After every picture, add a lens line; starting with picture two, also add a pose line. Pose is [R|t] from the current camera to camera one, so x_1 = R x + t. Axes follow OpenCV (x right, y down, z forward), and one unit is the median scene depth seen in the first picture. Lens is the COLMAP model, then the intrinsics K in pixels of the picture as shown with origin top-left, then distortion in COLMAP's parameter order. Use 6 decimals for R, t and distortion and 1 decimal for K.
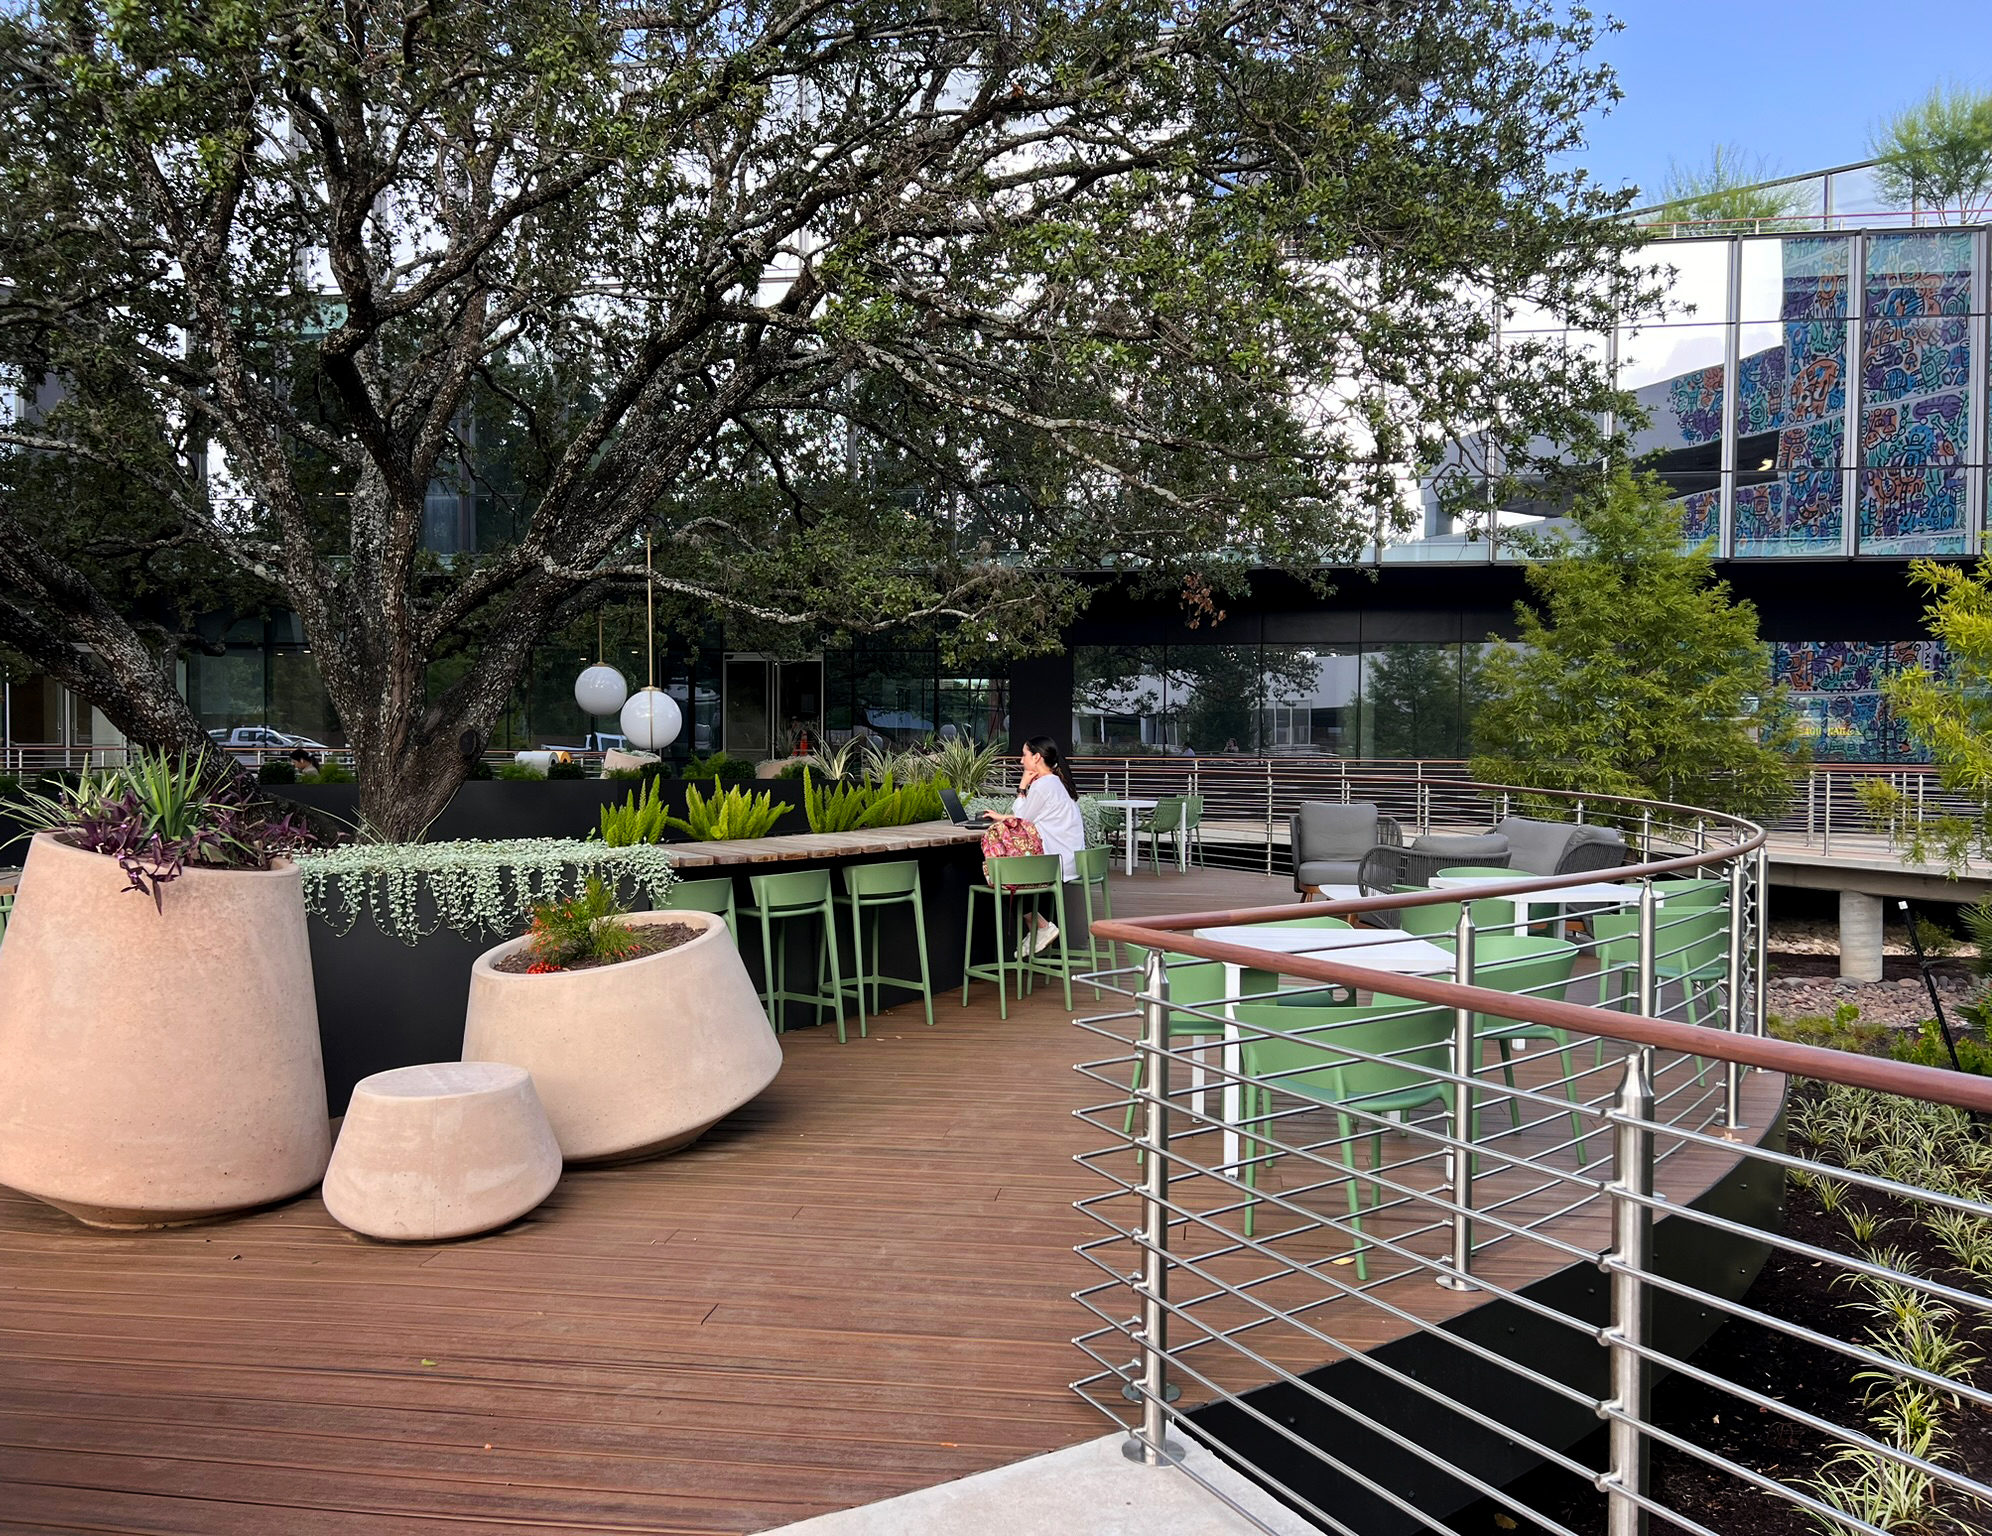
lens RADIAL K [[1867.2, 0, 982.7], [0, 1867.2, 755.5], [0, 0, 1]] dist [0.067319, 0.000000]
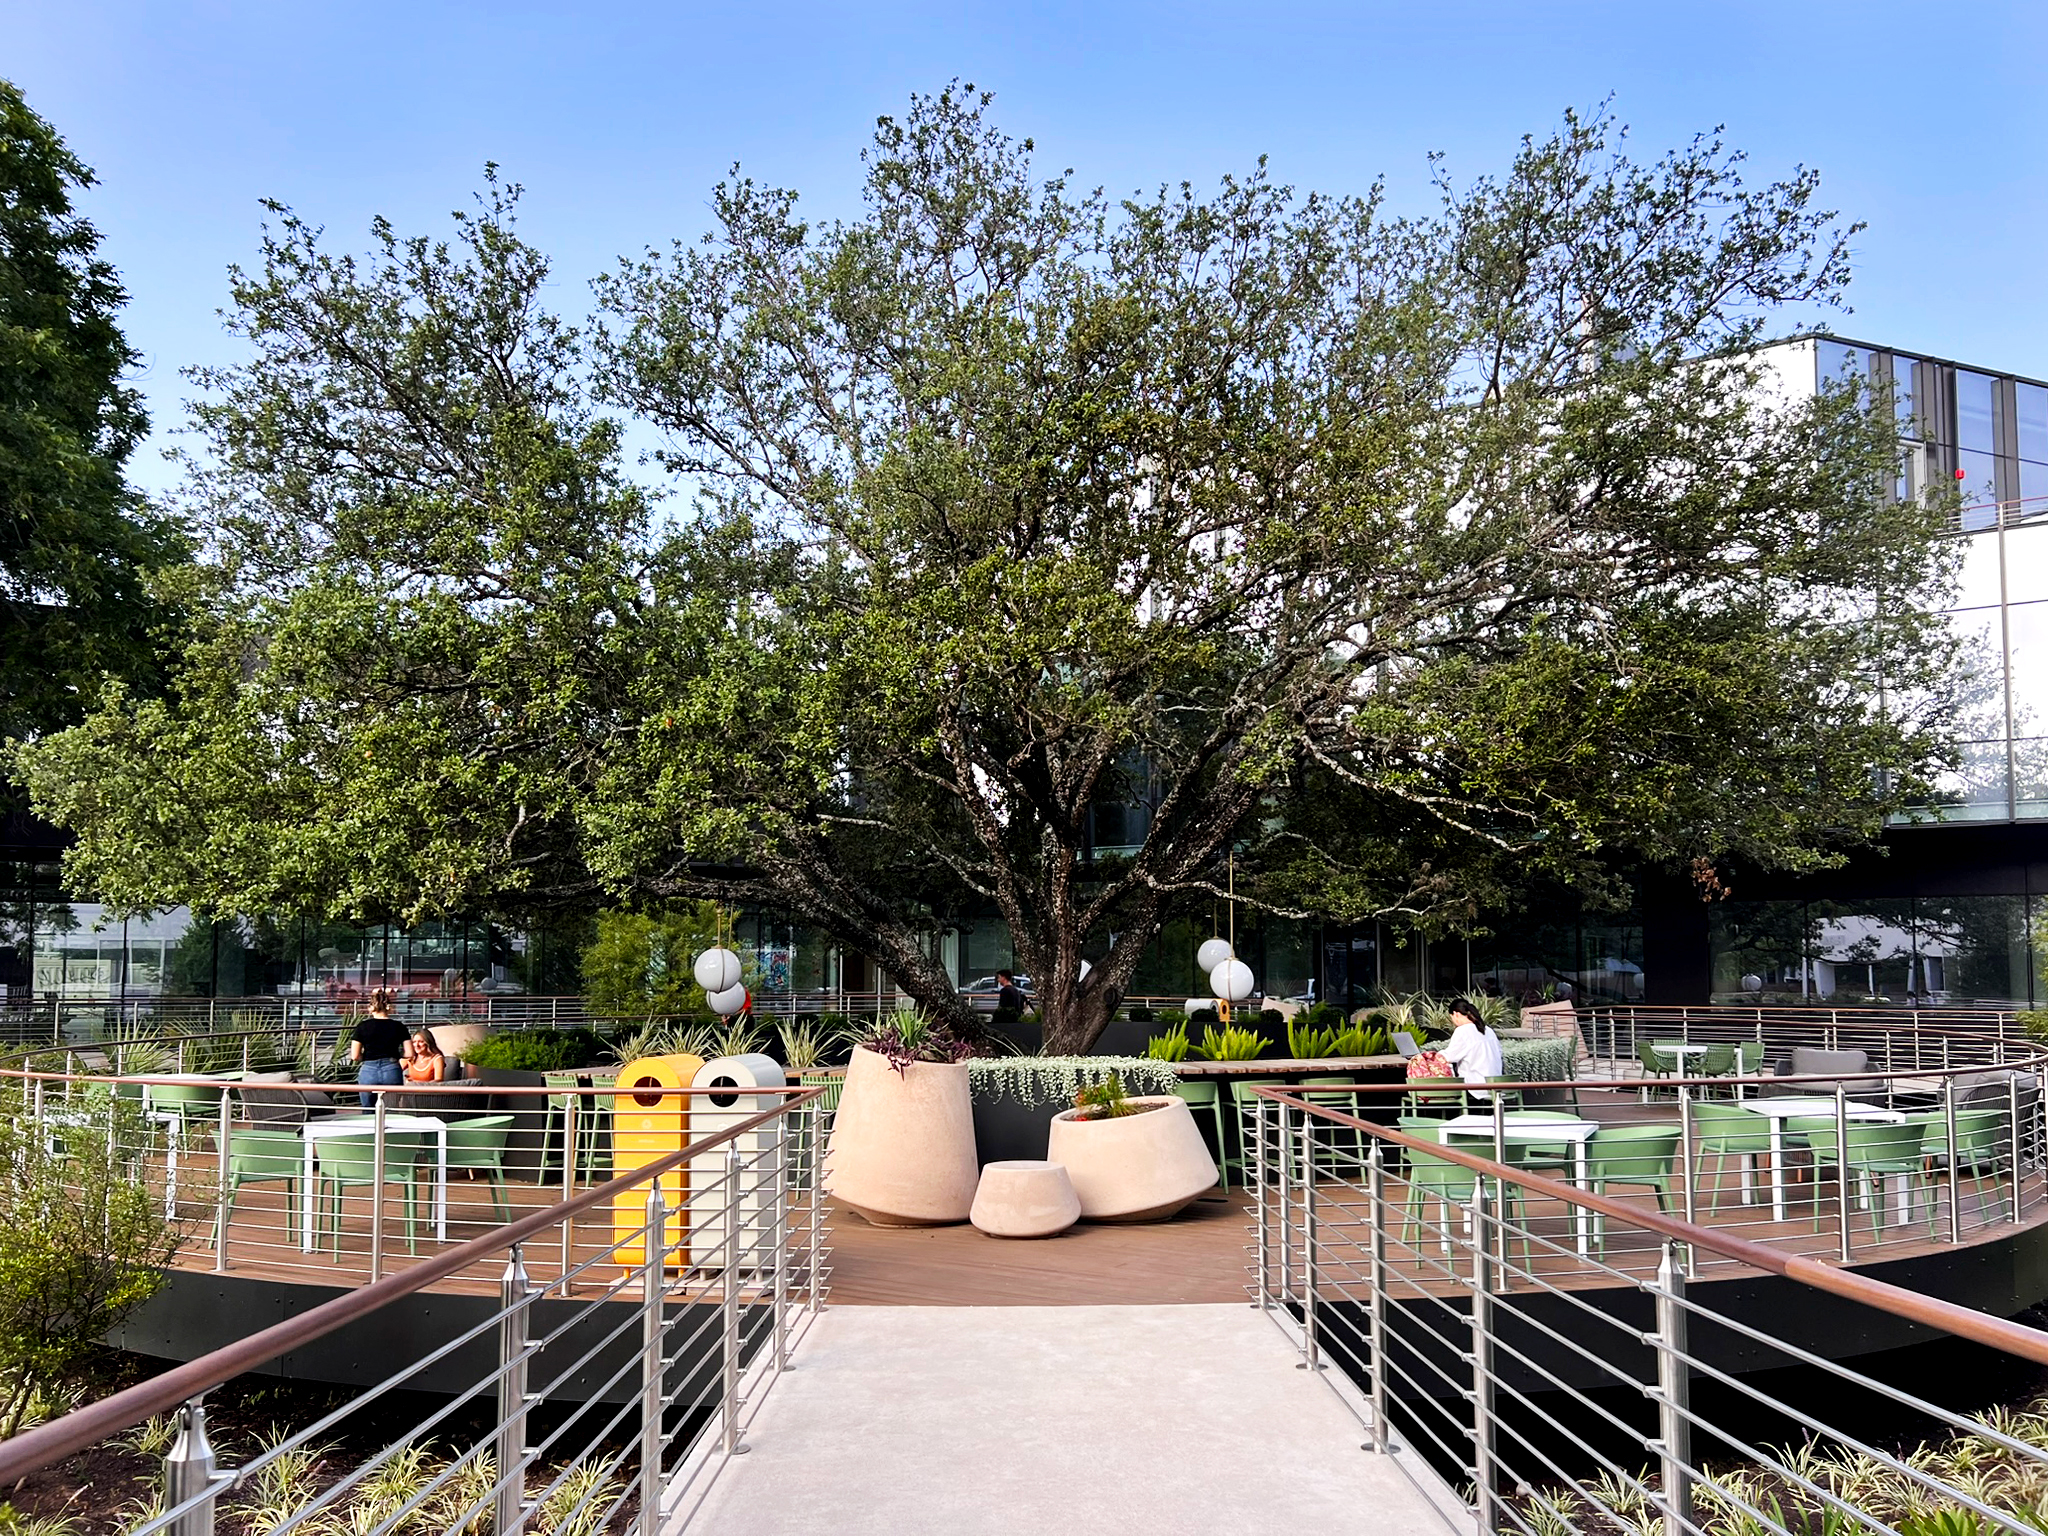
lens RADIAL K [[1913.9, 0, 1022.4], [0, 1913.9, 775.2], [0, 0, 1]] dist [0.036386, 0.000000]
pose [[0.929177, -0.036925, -0.367787, 0.304019], [-0.005481, 0.993512, -0.113596, -0.010605], [0.369595, 0.107566, 0.922946, -0.604215]]
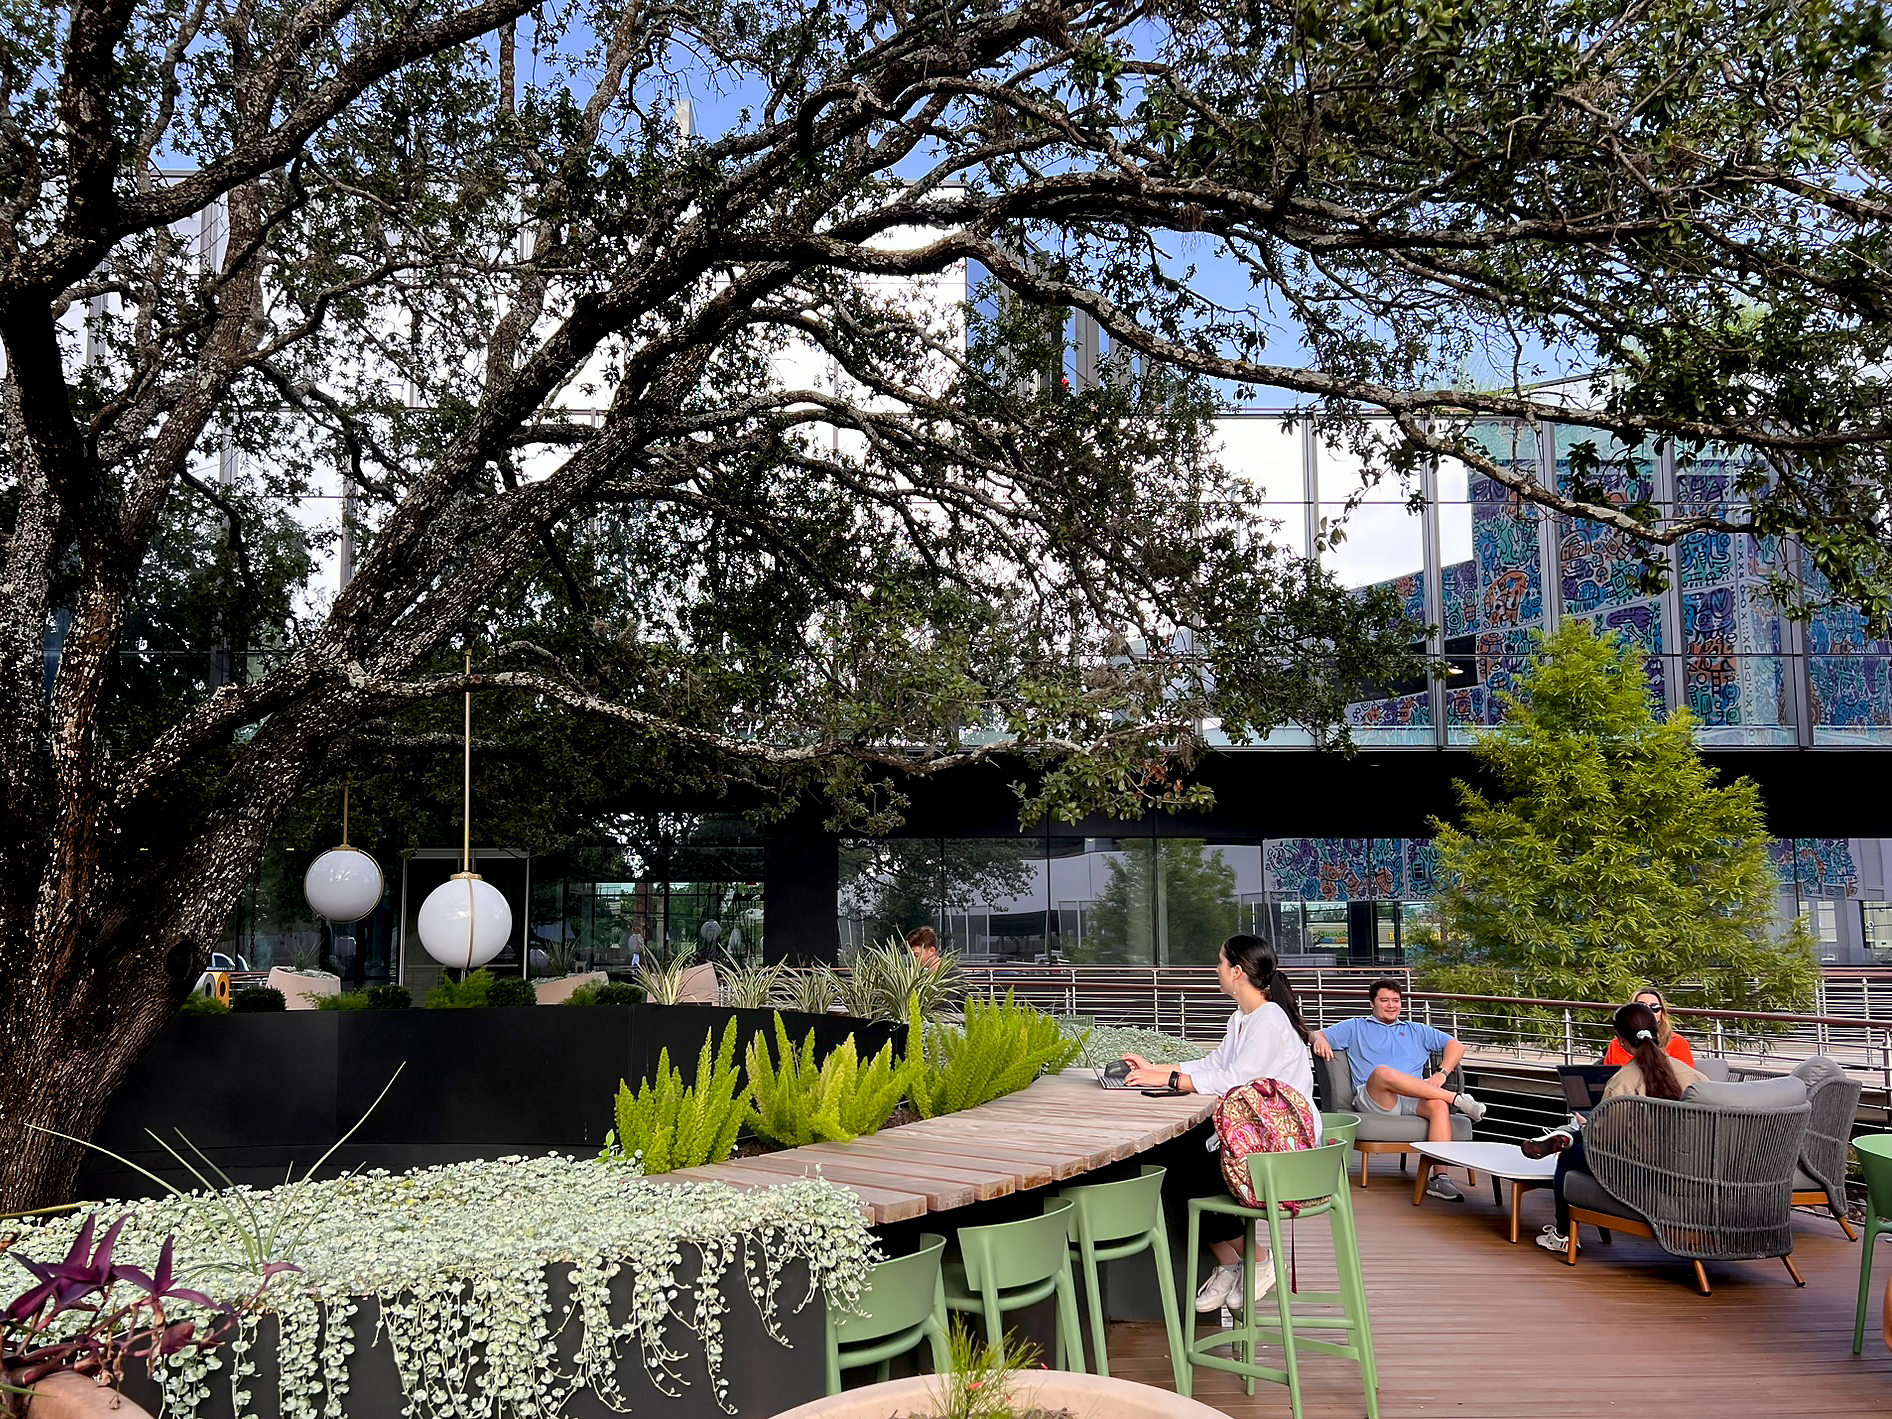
lens RADIAL K [[1768.2, 0, 950.0], [0, 1768.2, 725.3], [0, 0, 1]] dist [0.036386, 0.000000]
pose [[0.976207, 0.017071, 0.216169, -0.197856], [0.012108, 0.991050, -0.132940, -0.003655], [-0.216504, 0.132394, 0.967263, 0.456184]]
